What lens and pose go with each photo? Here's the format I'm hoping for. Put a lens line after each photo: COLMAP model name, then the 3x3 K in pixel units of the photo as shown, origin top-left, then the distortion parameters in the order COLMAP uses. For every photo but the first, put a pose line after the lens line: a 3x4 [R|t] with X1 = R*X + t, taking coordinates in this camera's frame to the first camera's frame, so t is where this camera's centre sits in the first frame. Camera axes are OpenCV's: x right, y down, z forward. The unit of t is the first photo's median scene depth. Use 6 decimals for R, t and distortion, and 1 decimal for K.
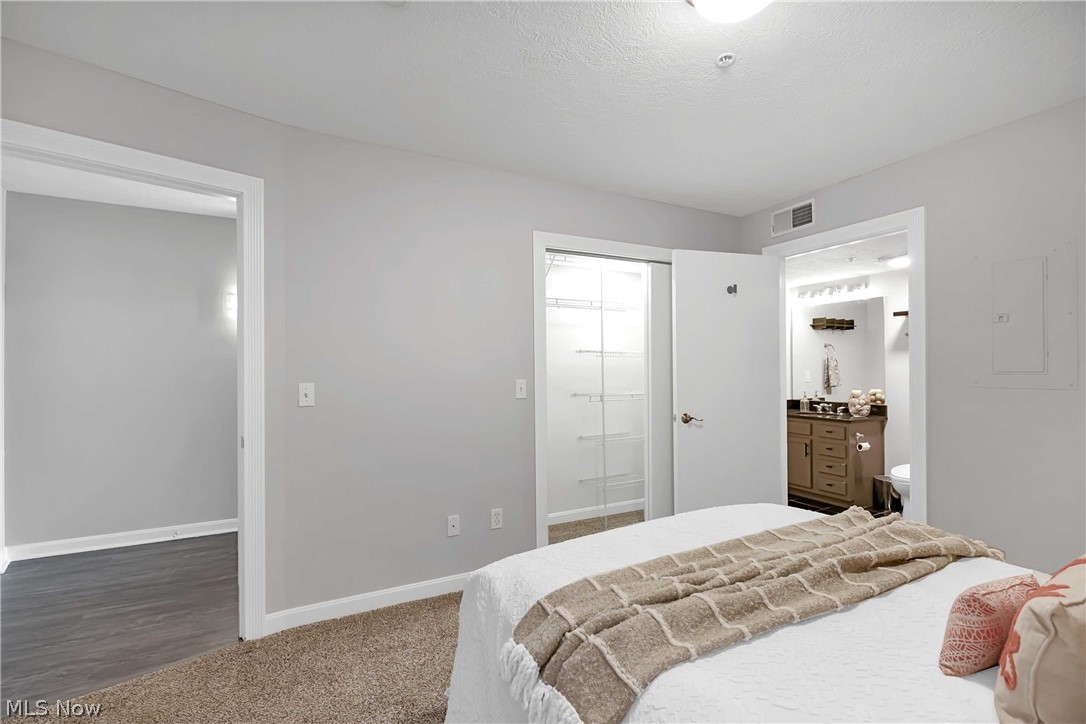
lens RADIAL K [[536.6, 0, 543.0], [0, 536.6, 362.0], [0, 0, 1]] dist [-0.001819, -0.000247]
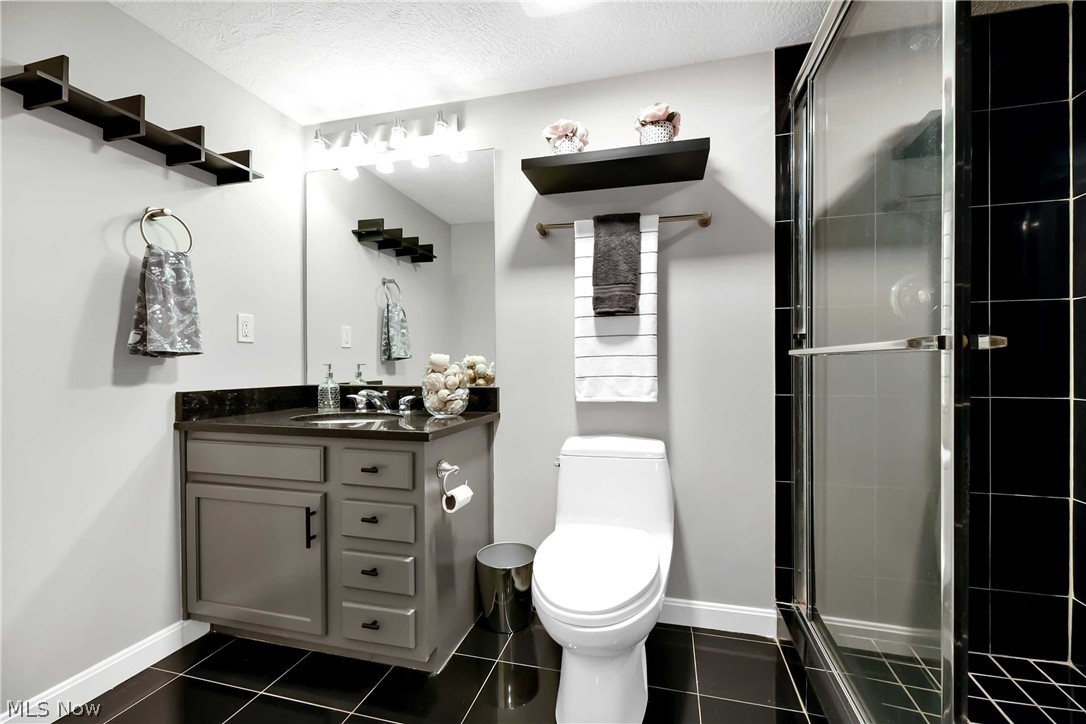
lens RADIAL K [[436.3, 0, 546.4], [0, 436.3, 362.9], [0, 0, 1]] dist [-0.001083, -0.000236]
pose [[0.706095, 0.006589, 0.708087, 0.396567], [0.000101, 0.999956, -0.009405, 0.061921], [-0.708118, 0.006712, 0.706063, 0.691367]]
